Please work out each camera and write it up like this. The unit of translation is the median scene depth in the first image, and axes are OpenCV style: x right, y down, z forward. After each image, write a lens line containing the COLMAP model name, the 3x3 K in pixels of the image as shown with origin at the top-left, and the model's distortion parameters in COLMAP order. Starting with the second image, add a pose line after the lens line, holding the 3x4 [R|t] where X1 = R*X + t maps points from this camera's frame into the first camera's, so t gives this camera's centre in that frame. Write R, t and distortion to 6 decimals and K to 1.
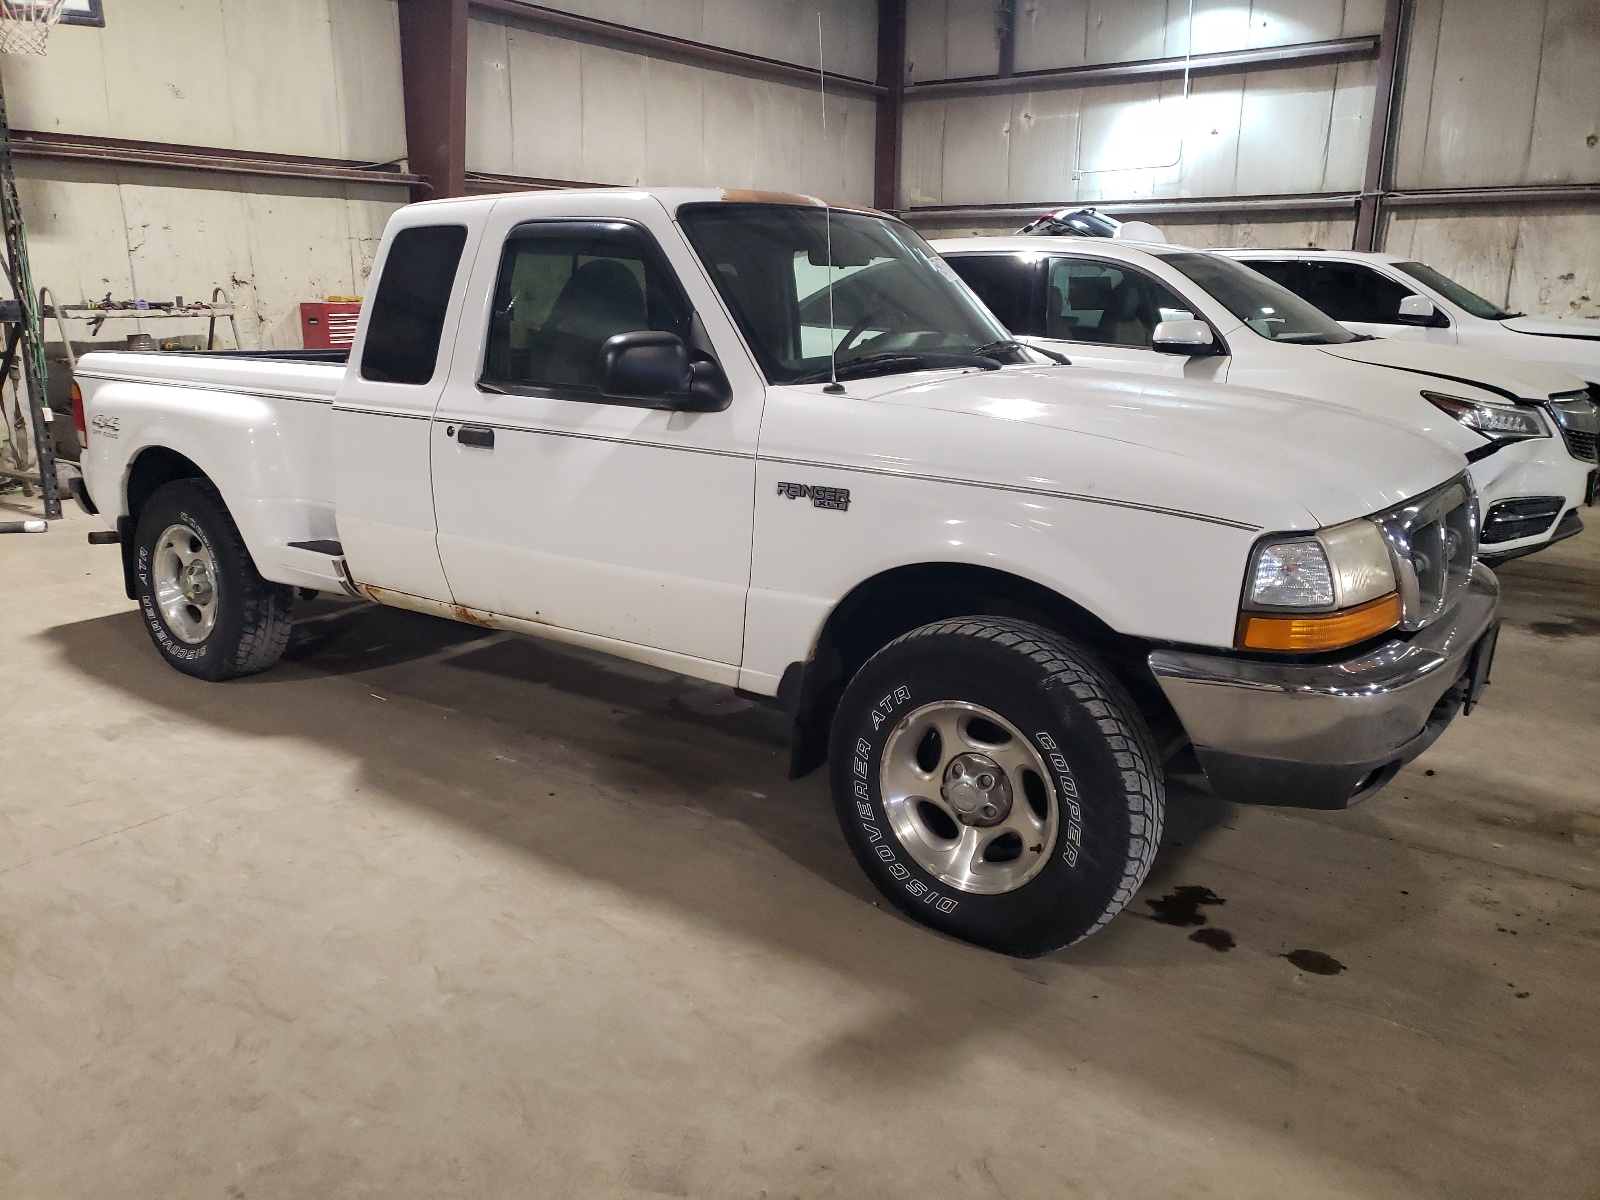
lens RADIAL K [[1284.3, 0, 739.7], [0, 1284.3, 615.7], [0, 0, 1]] dist [0.018559, -0.001680]
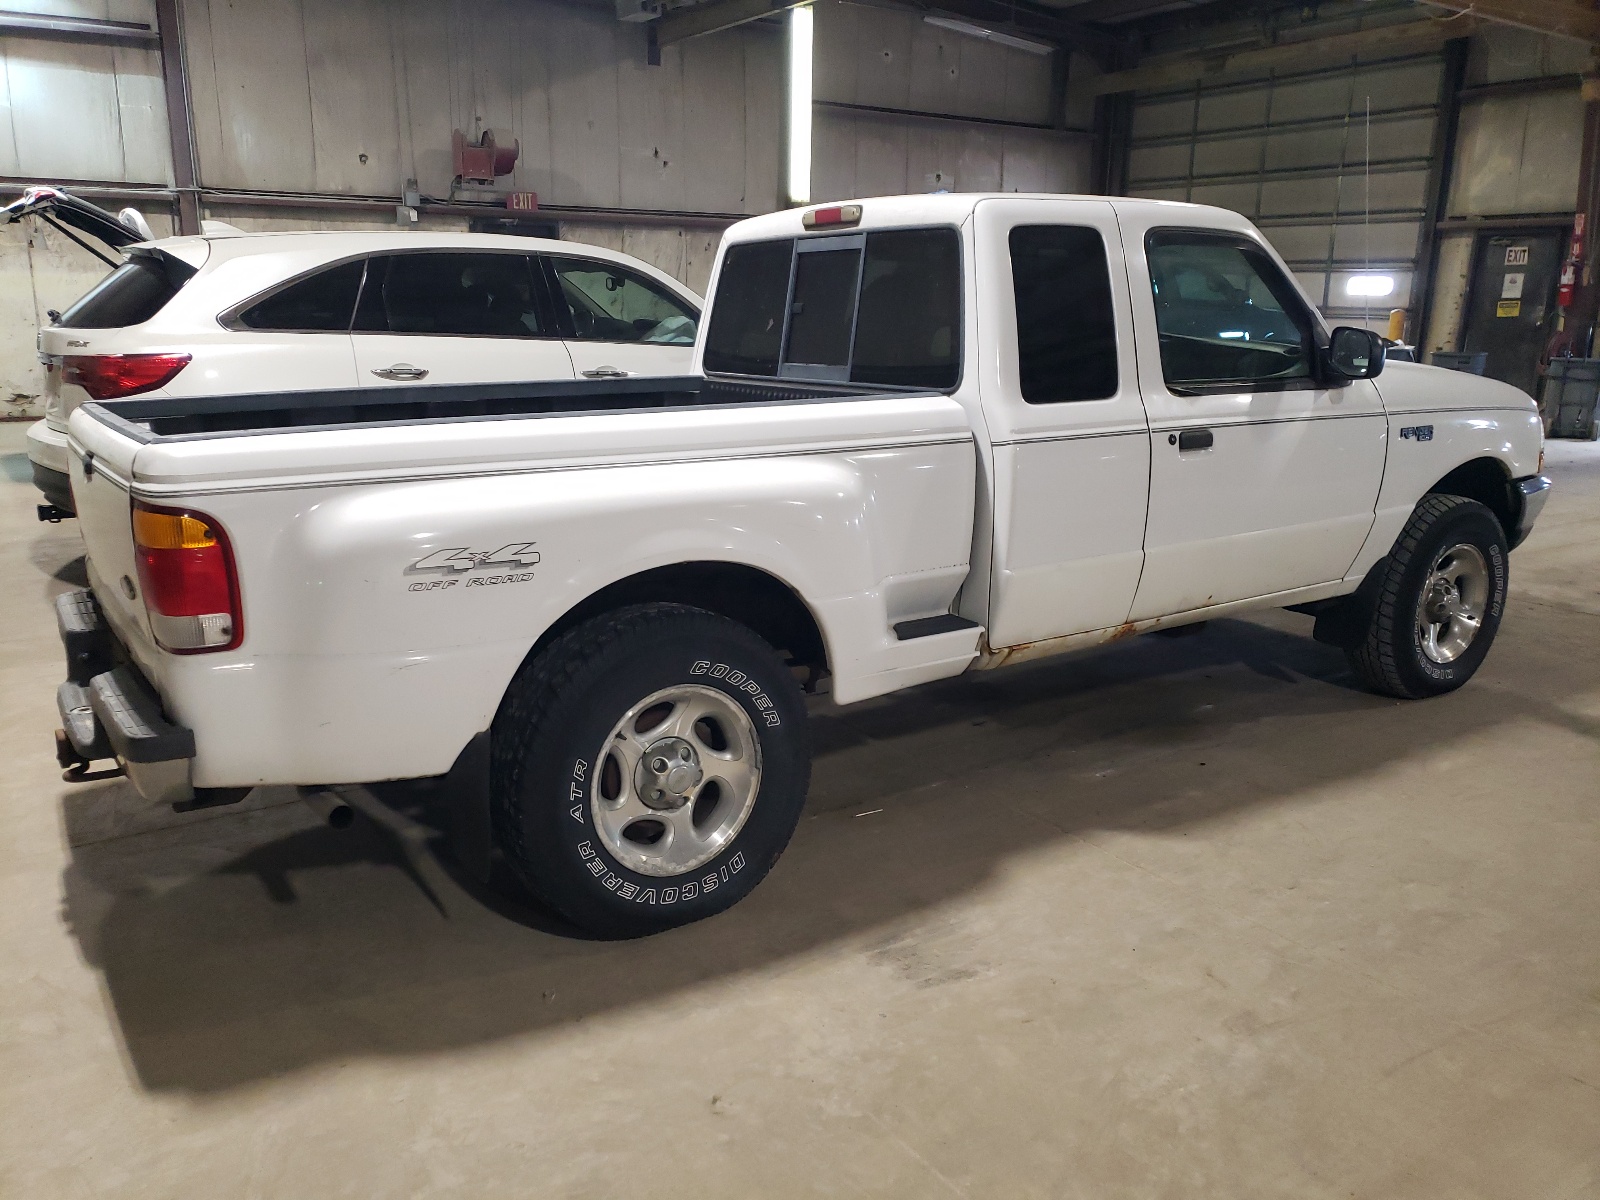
lens RADIAL K [[1284.3, 0, 815.1], [0, 1284.3, 607.2], [0, 0, 1]] dist [0.018559, -0.001680]
pose [[0.307749, -0.234174, 0.922200, -1.064691], [0.234590, 0.957993, 0.164977, -0.211150], [-0.922094, 0.165568, 0.349756, 0.795124]]
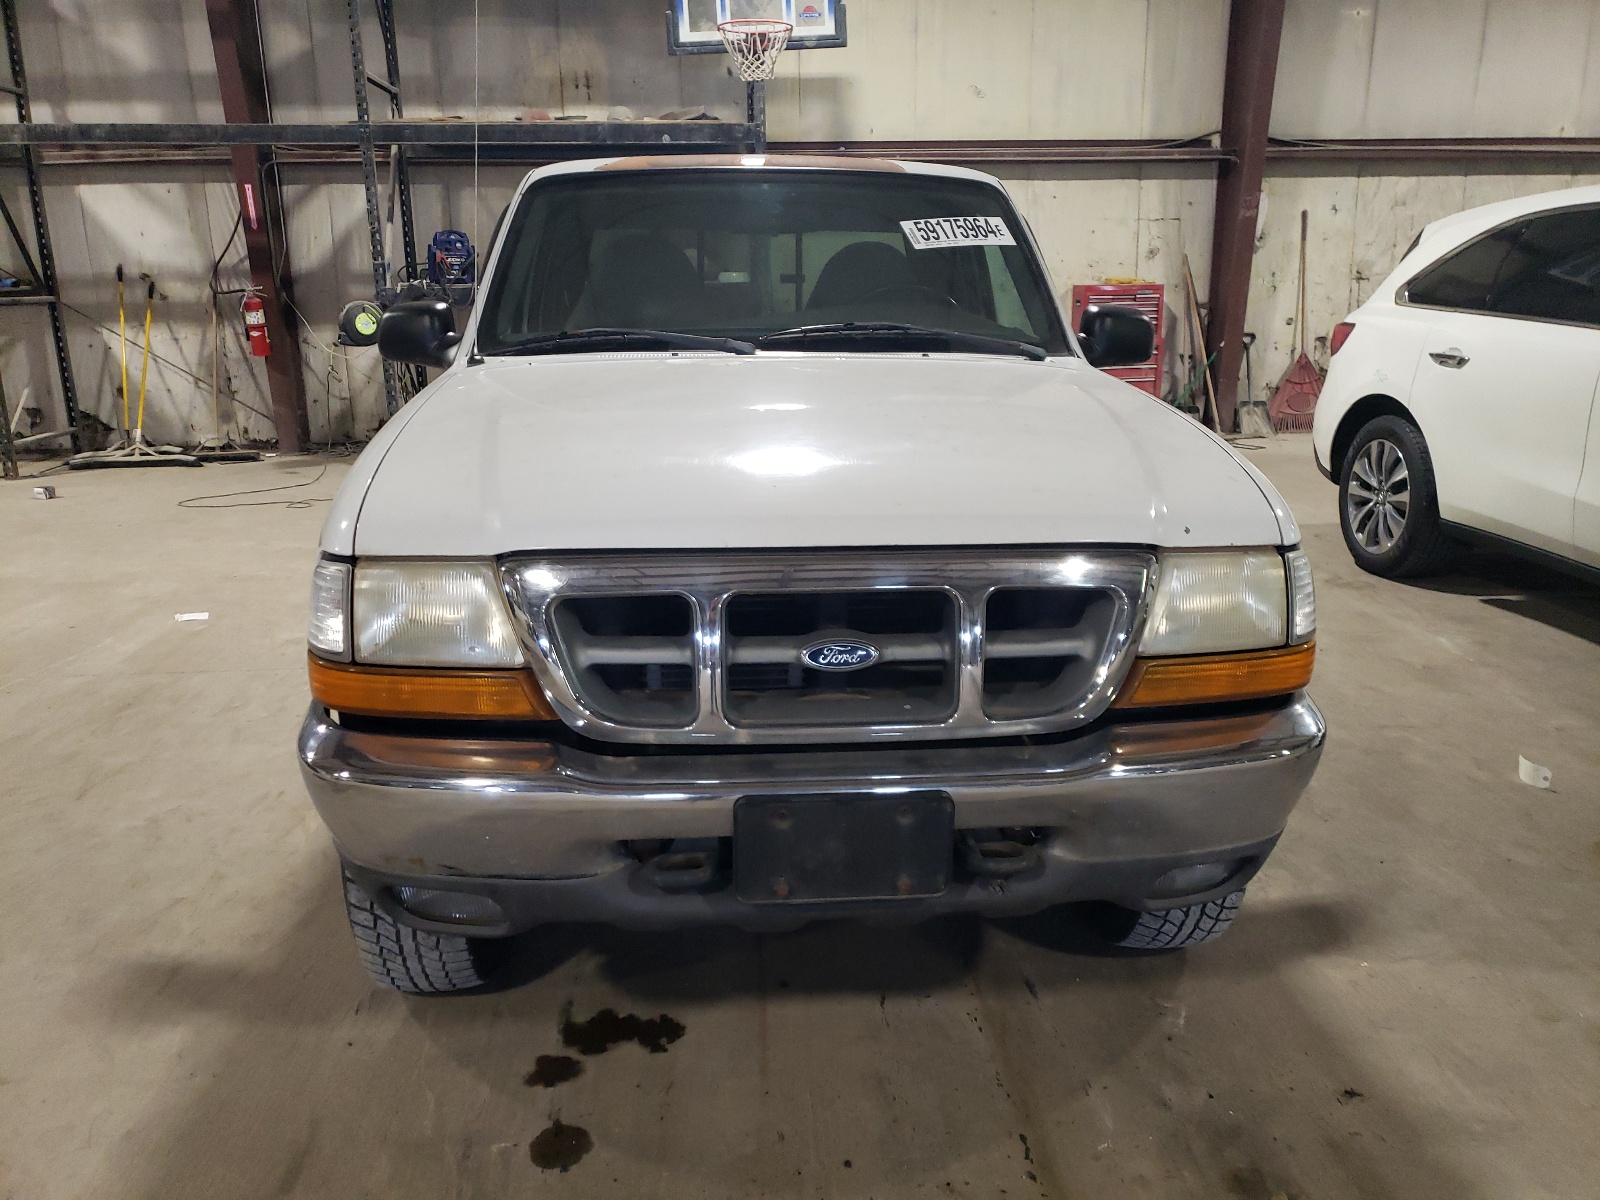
lens RADIAL K [[1284.3, 0, 802.4], [0, 1284.3, 602.0], [0, 0, 1]] dist [0.018559, -0.001680]
pose [[0.654645, 0.178883, -0.734467, 0.696109], [-0.179503, 0.980594, 0.078834, -0.084804], [0.734315, 0.080231, 0.674051, 0.387071]]
